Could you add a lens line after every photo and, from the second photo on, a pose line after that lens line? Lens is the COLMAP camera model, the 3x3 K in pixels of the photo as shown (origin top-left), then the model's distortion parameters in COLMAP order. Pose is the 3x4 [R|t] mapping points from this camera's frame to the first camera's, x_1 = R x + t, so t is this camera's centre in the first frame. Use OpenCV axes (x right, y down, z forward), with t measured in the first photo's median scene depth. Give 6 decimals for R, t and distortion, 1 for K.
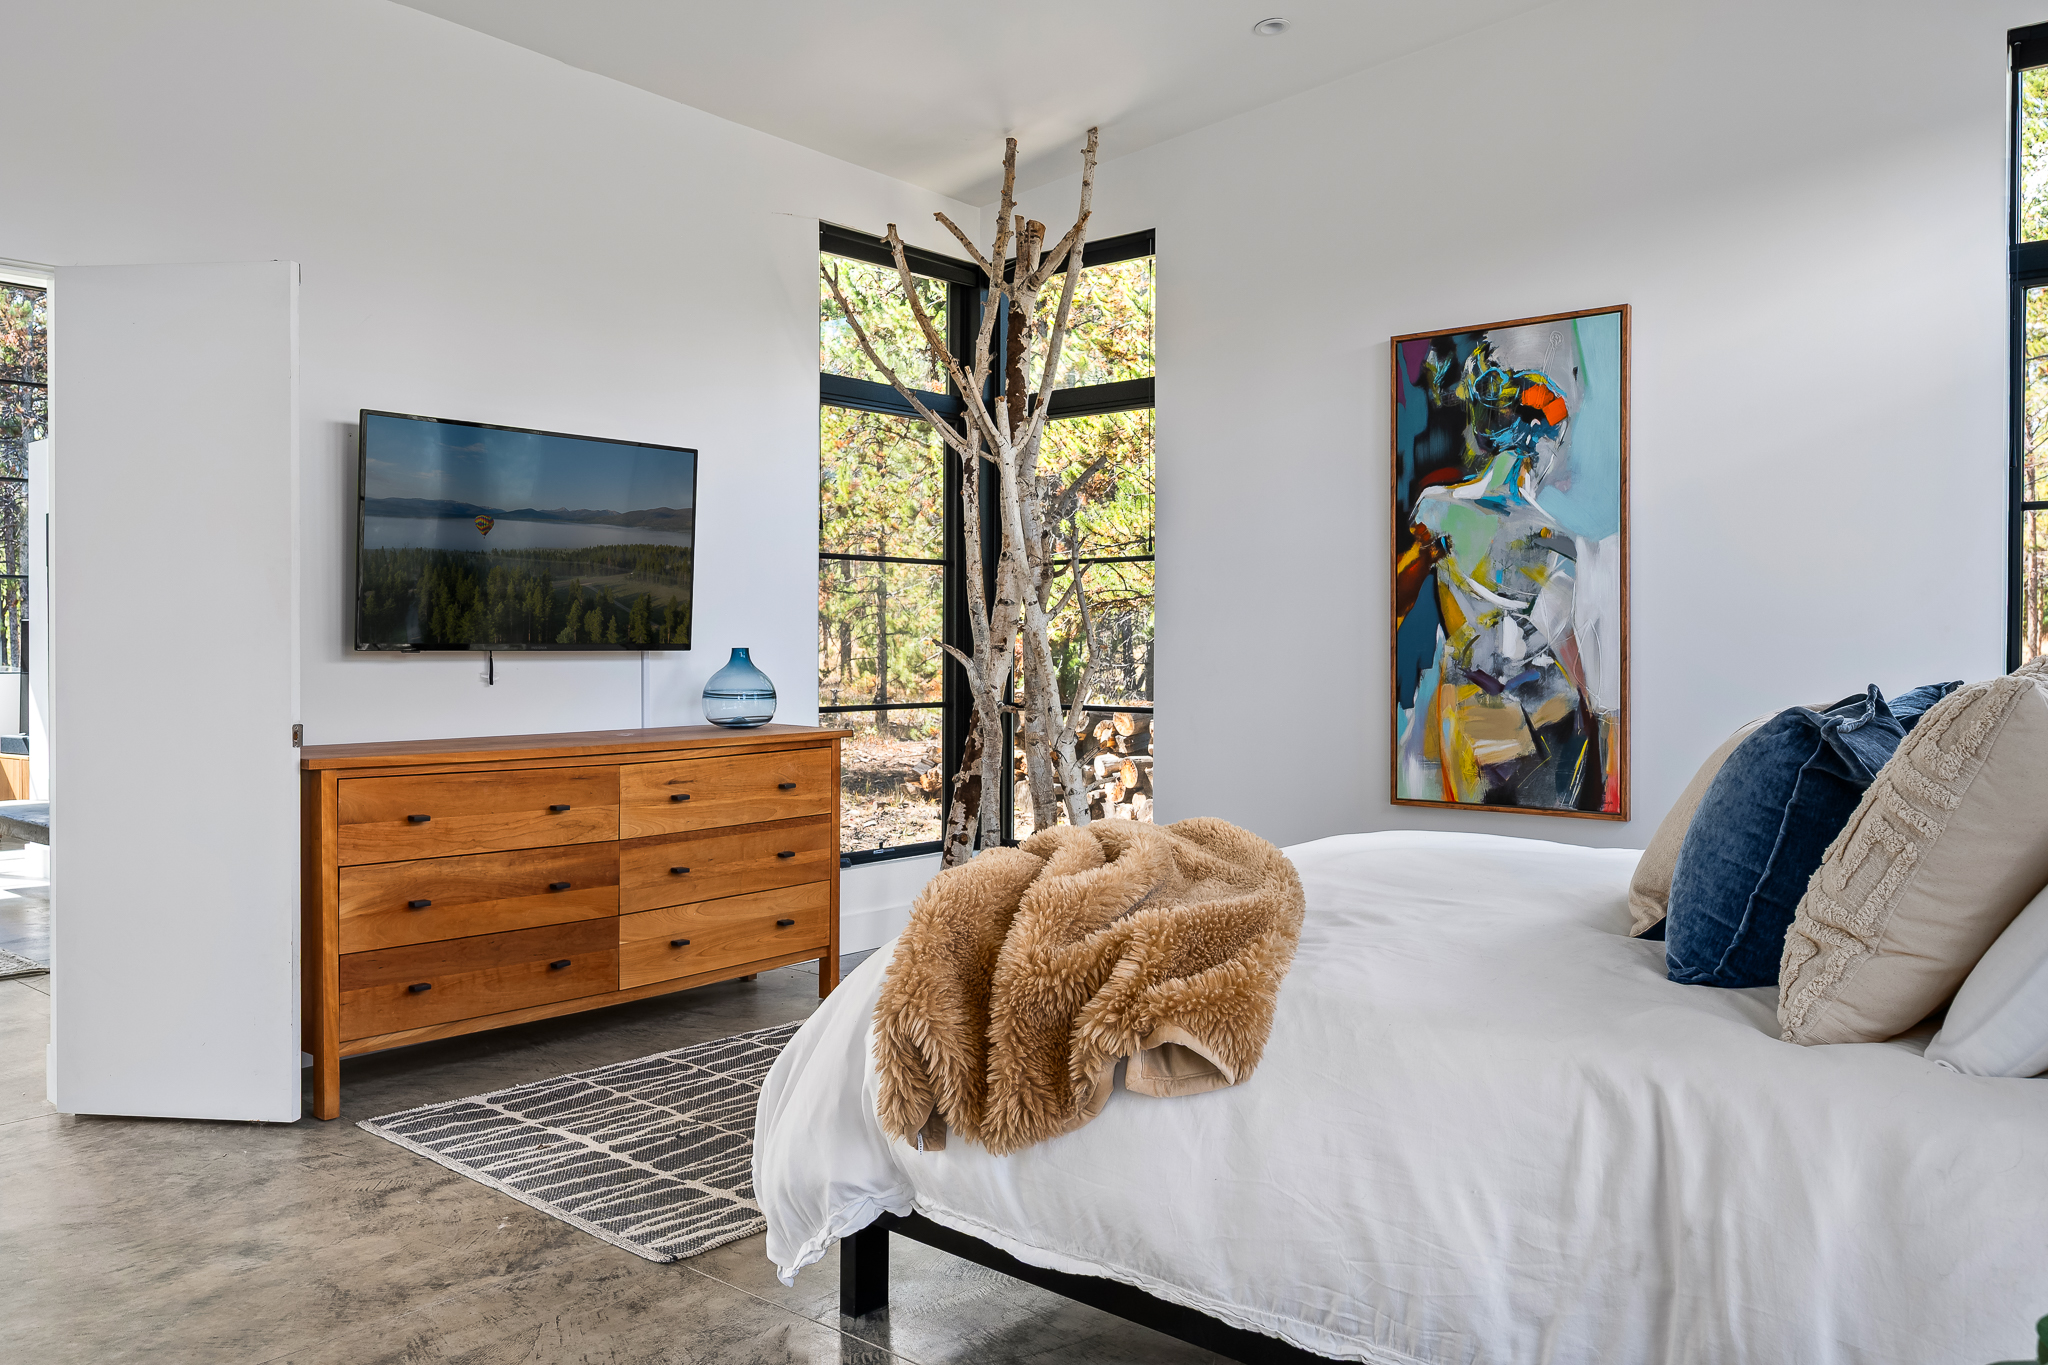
lens RADIAL K [[1550.4, 0, 1021.0], [0, 1550.4, 685.4], [0, 0, 1]] dist [-0.005729, -0.001866]
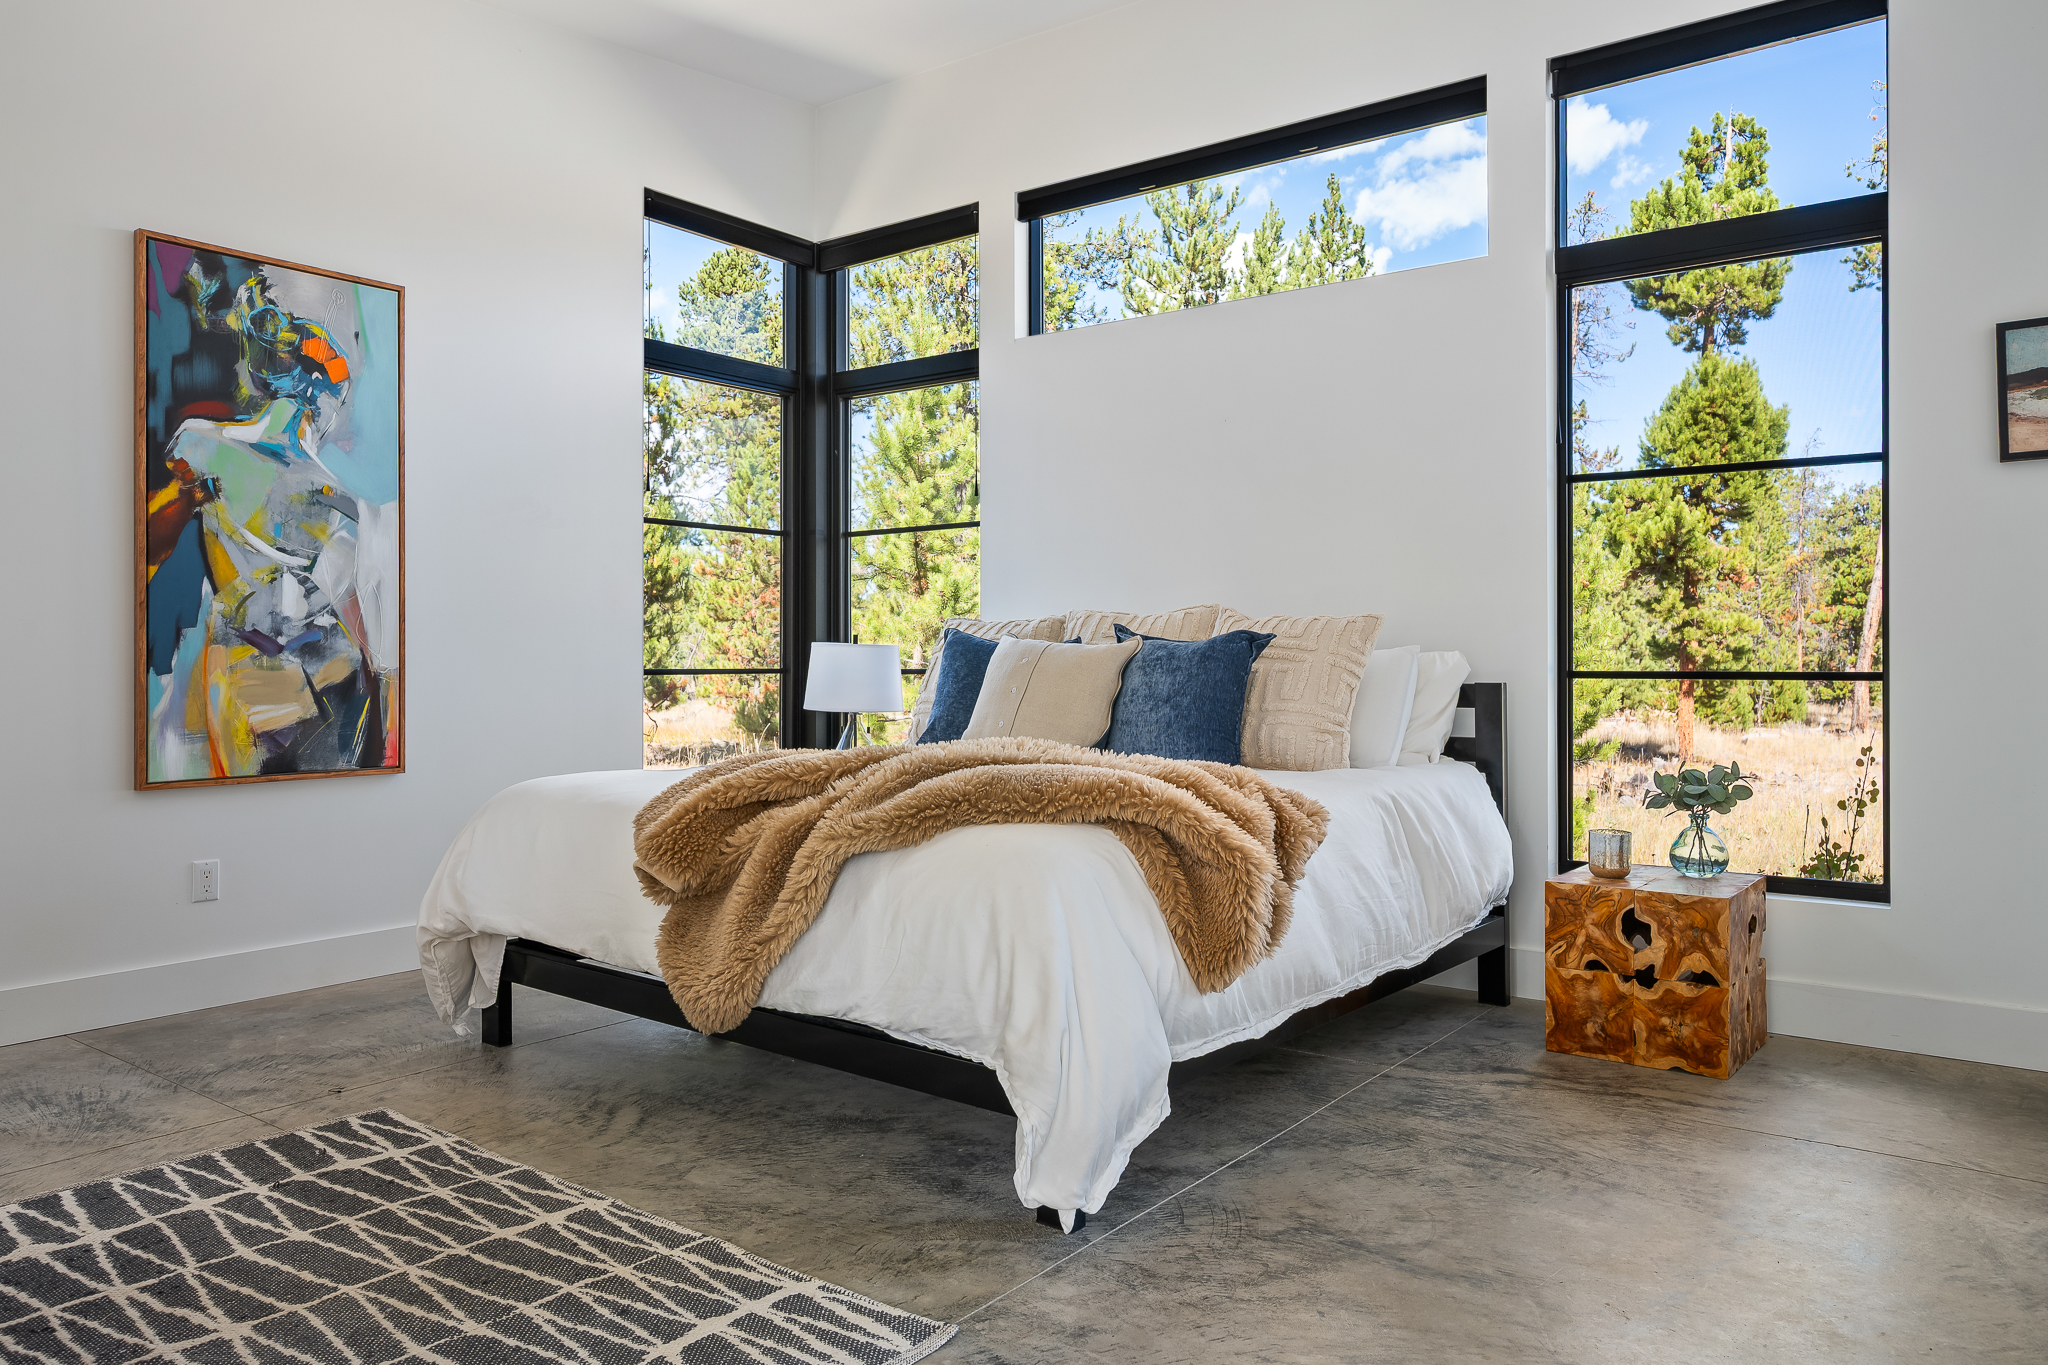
lens RADIAL K [[1419.9, 0, 1020.6], [0, 1419.9, 661.4], [0, 0, 1]] dist [0.008857, -0.001620]
pose [[-0.055642, -0.004565, 0.998440, -0.578490], [0.025462, 0.999658, 0.005990, 0.015679], [-0.998126, 0.025755, -0.055507, 0.602441]]
